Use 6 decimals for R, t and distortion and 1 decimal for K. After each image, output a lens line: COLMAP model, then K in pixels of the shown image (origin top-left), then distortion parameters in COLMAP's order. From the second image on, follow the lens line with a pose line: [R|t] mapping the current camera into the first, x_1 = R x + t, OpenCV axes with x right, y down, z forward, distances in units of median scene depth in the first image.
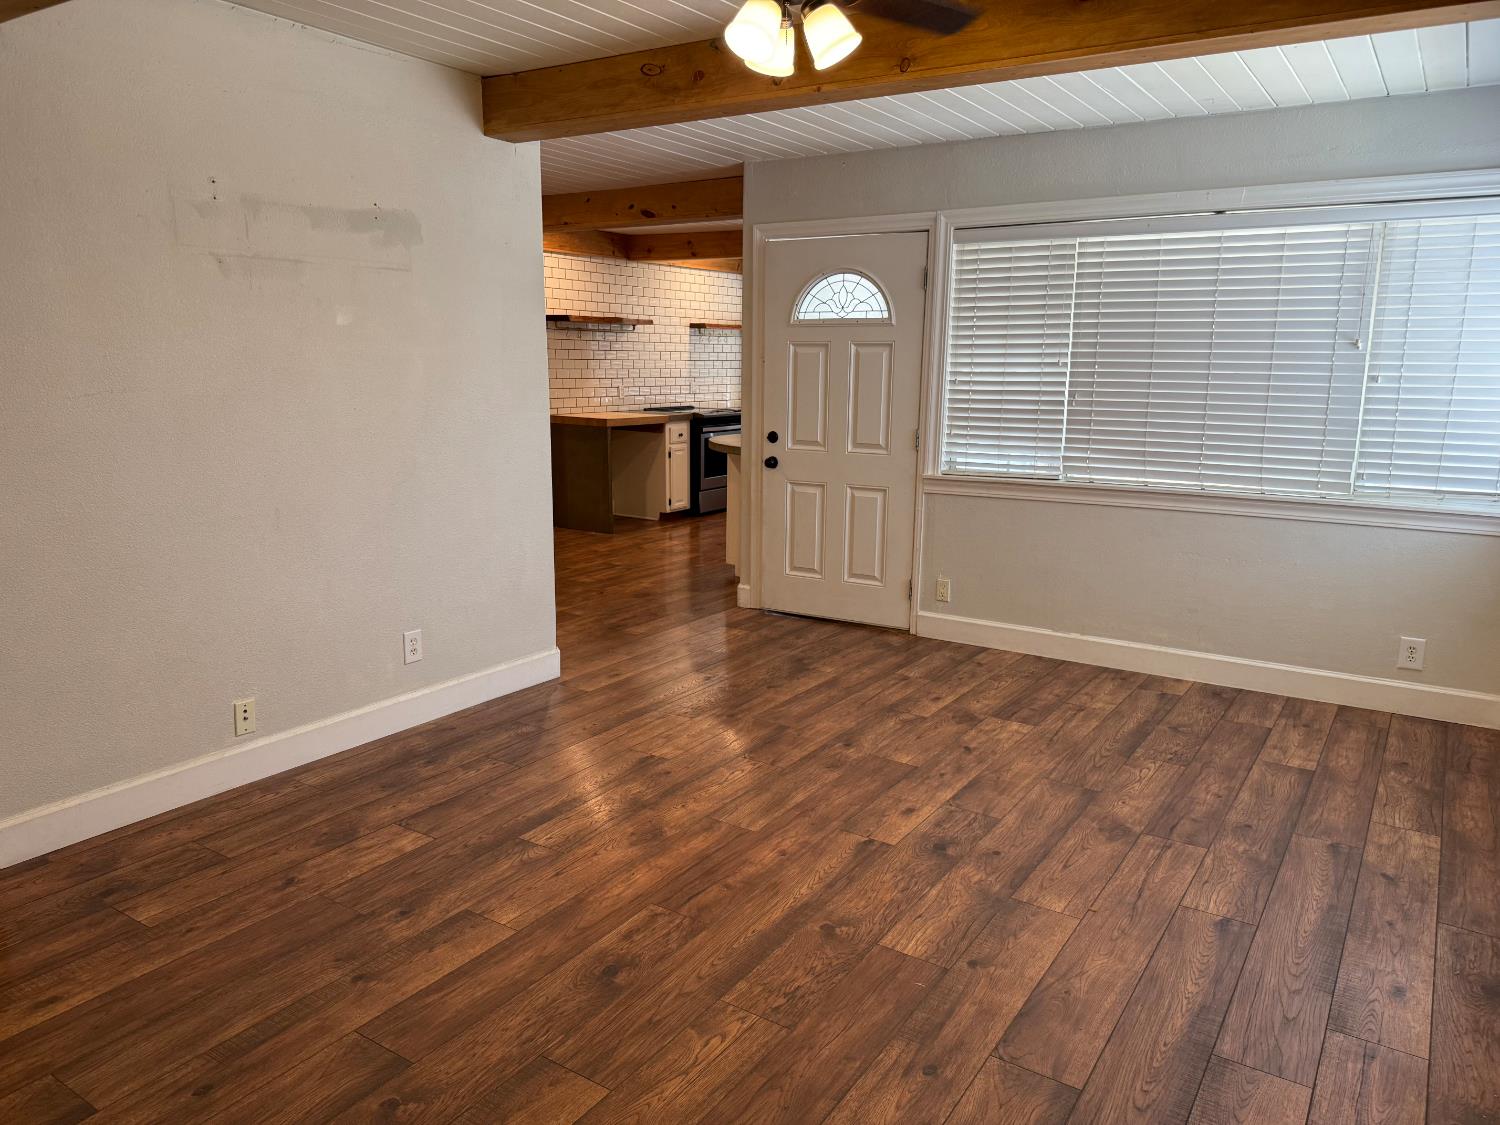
lens RADIAL K [[1055.3, 0, 746.5], [0, 1055.3, 566.4], [0, 0, 1]] dist [0.138742, -0.253764]
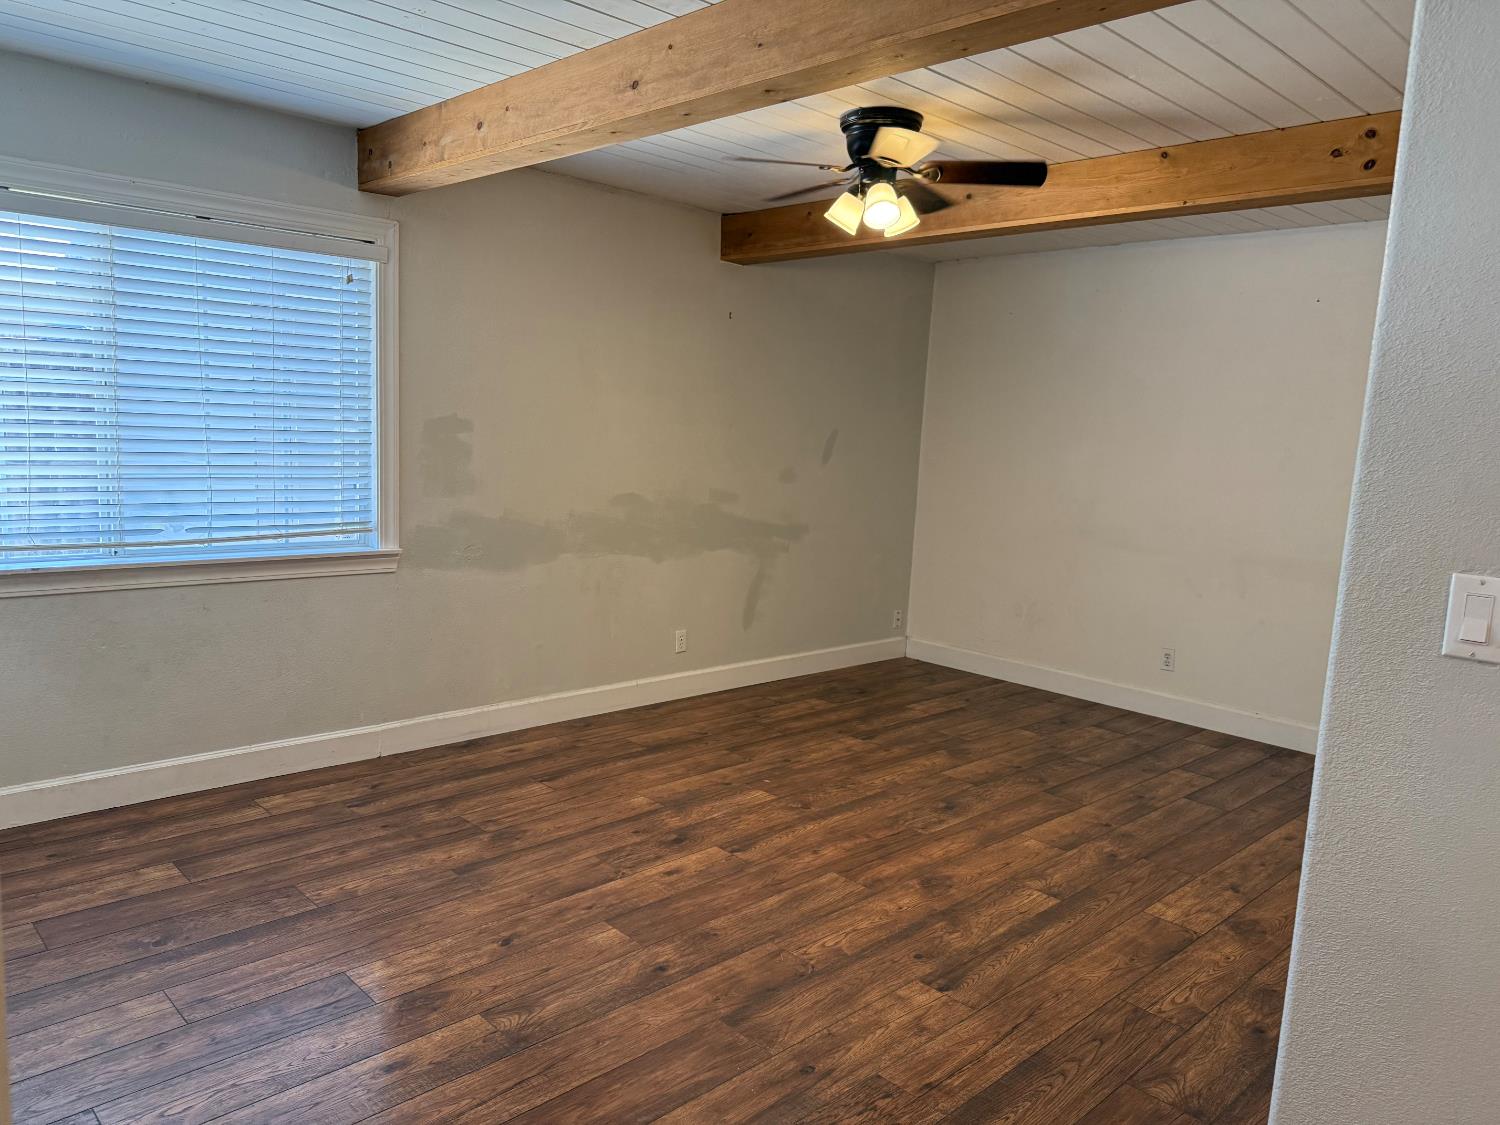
lens RADIAL K [[1055.3, 0, 746.5], [0, 1055.3, 566.4], [0, 0, 1]] dist [0.138742, -0.253764]
pose [[-0.973898, -0.087182, 0.209575, -0.103066], [-0.013958, 0.944553, 0.328064, -0.382434], [-0.226555, 0.316575, -0.921115, 1.879430]]
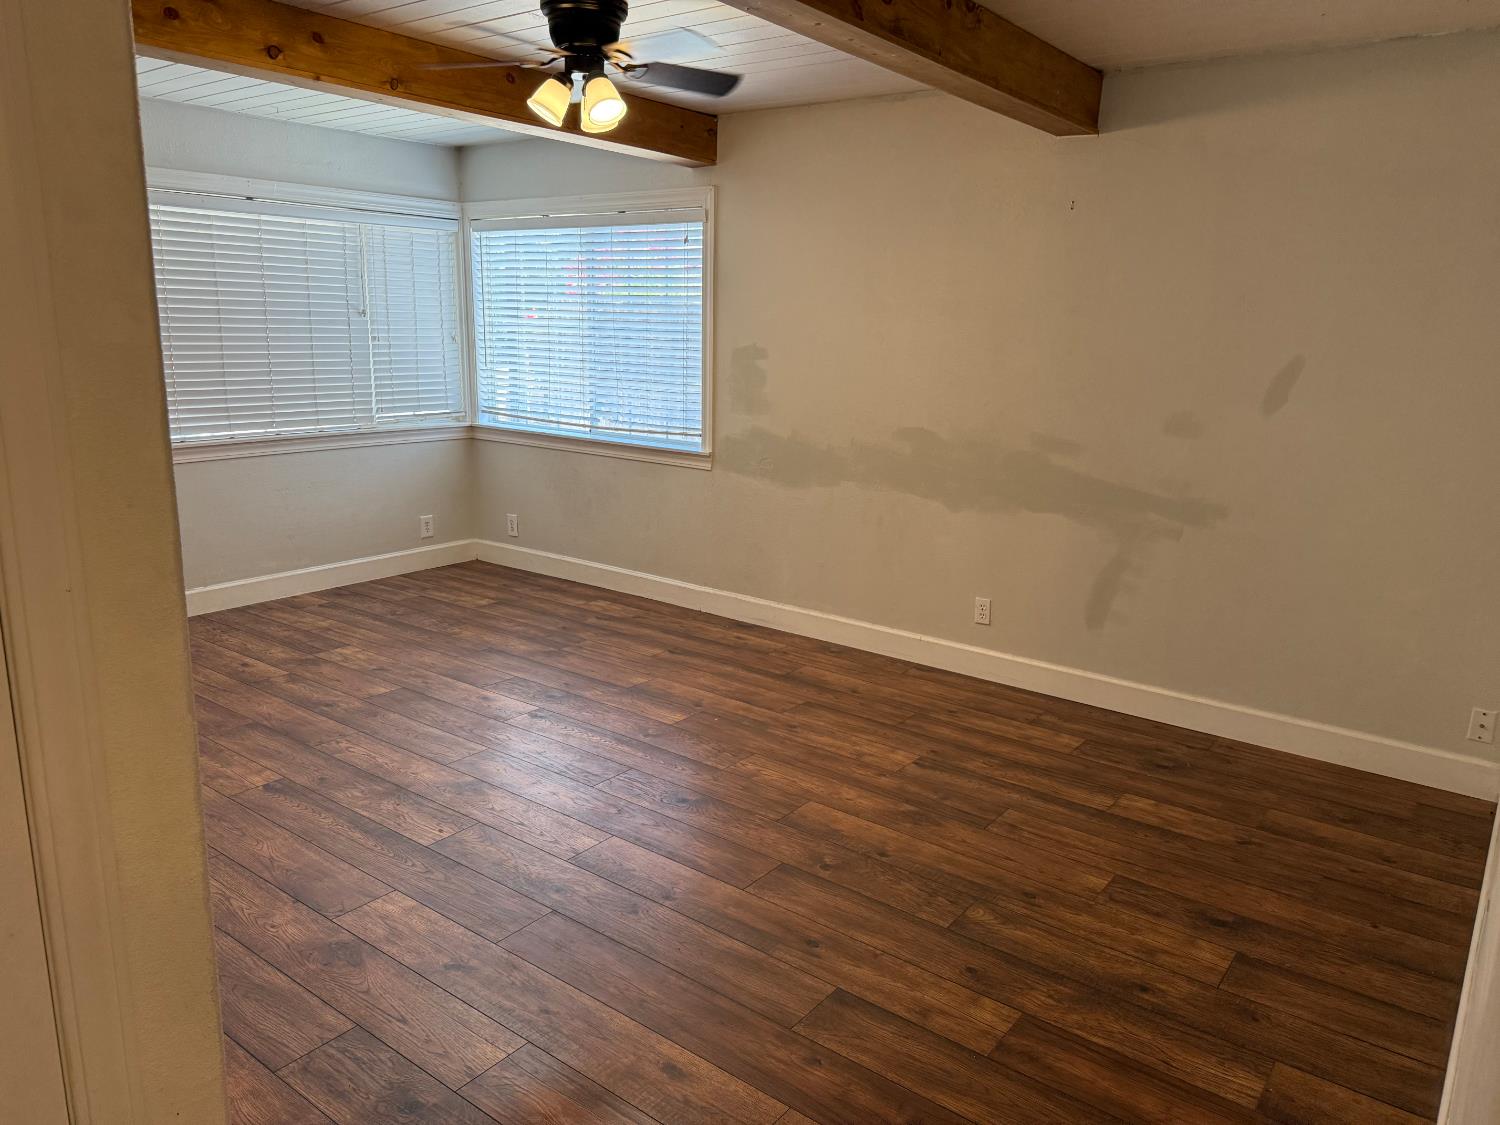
lens RADIAL K [[1055.3, 0, 746.5], [0, 1055.3, 566.4], [0, 0, 1]] dist [0.138742, -0.253764]
pose [[0.069840, -0.232760, 0.970023, -1.046293], [0.173591, 0.960397, 0.217952, -0.145732], [-0.982338, 0.153166, 0.107480, 0.558855]]
